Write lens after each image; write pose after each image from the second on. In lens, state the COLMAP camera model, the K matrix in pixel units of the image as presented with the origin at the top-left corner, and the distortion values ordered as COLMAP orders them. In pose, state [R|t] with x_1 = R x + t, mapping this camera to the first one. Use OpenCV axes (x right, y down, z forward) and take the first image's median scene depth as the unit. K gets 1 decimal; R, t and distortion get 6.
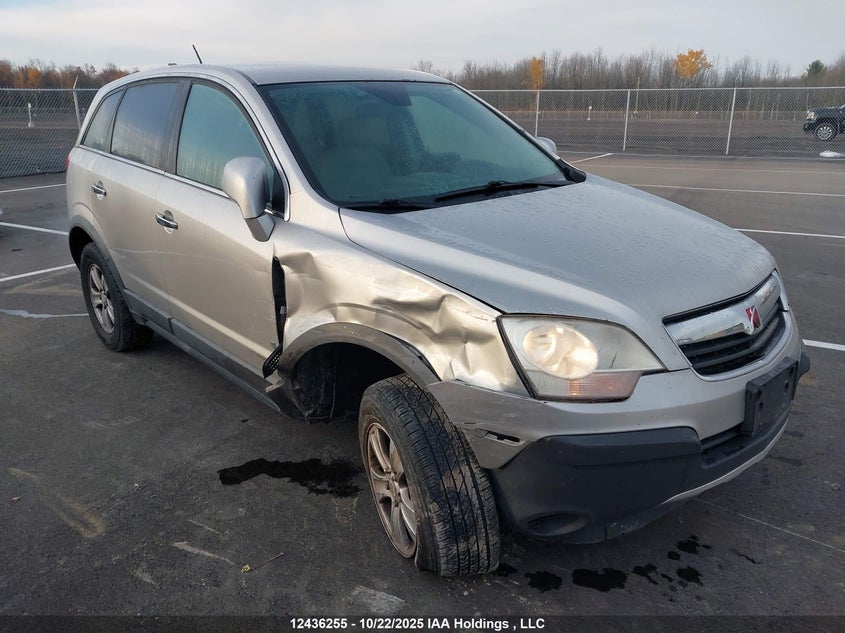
lens RADIAL K [[669.2, 0, 426.1], [0, 669.2, 315.3], [0, 0, 1]] dist [0.008500, 0.000952]
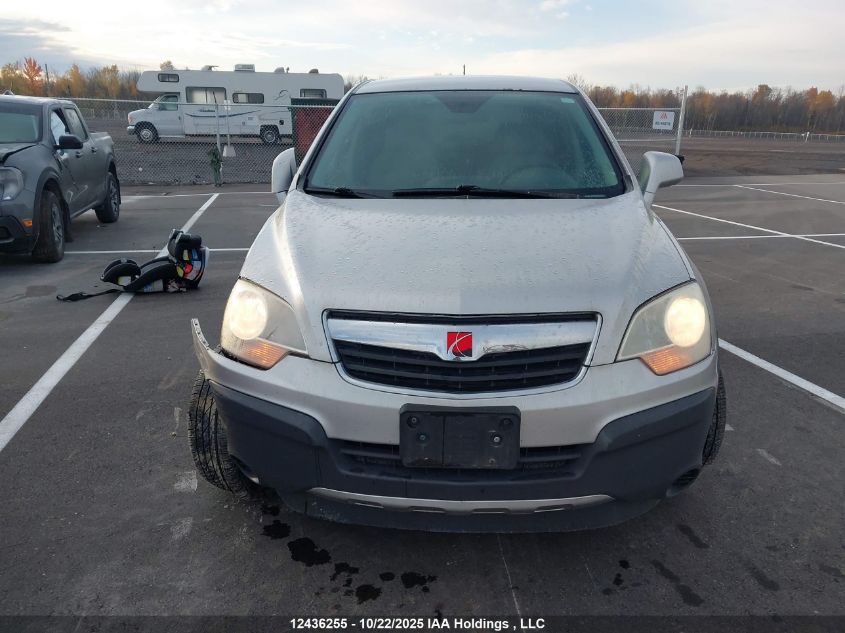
lens RADIAL K [[669.2, 0, 426.1], [0, 669.2, 315.3], [0, 0, 1]] dist [0.008500, 0.000952]
pose [[0.693966, 0.212278, -0.688004, 0.970302], [-0.232684, 0.970397, 0.064708, -0.072966], [0.681373, 0.115182, 0.722817, 0.307142]]
